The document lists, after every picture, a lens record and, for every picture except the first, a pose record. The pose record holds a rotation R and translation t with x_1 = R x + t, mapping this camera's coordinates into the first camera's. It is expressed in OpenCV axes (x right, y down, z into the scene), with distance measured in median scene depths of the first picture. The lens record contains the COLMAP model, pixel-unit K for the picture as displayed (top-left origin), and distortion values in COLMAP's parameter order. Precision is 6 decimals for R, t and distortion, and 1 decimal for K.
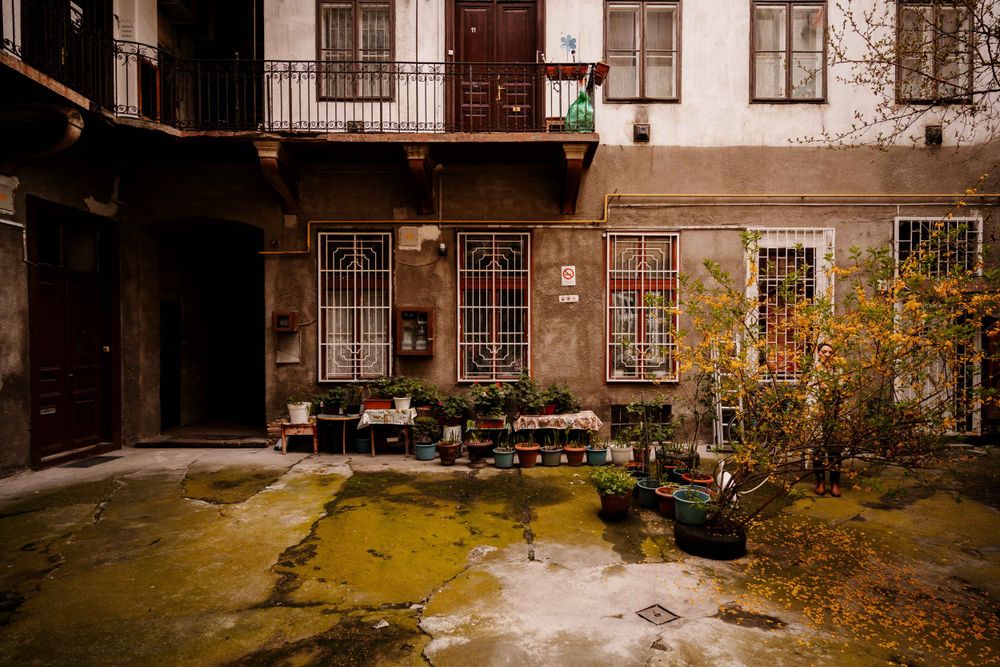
lens RADIAL K [[534.8, 0, 500.0], [0, 534.8, 333.5], [0, 0, 1]] dist [0.004818, -0.000186]
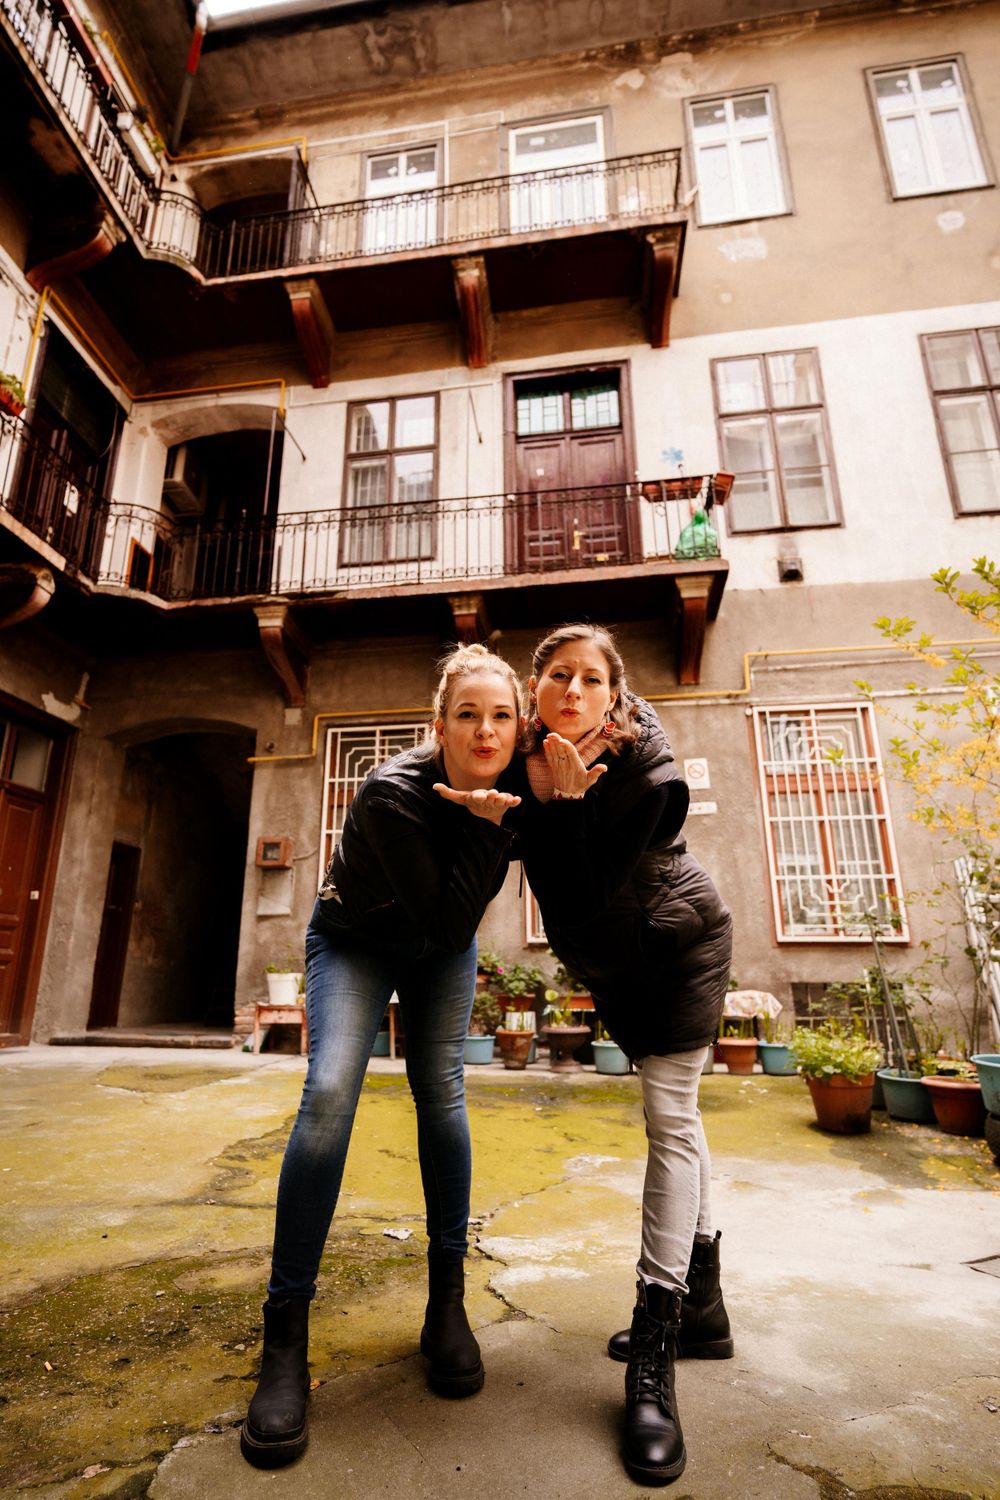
lens RADIAL K [[742.7, 0, 453.7], [0, 742.7, 750.6], [0, 0, 1]] dist [0.000498, 0.000408]
pose [[0.987346, -0.033977, -0.154898, -0.022330], [-0.012028, 0.957917, -0.286792, 0.128624], [0.158124, 0.285026, 0.945387, 0.100191]]
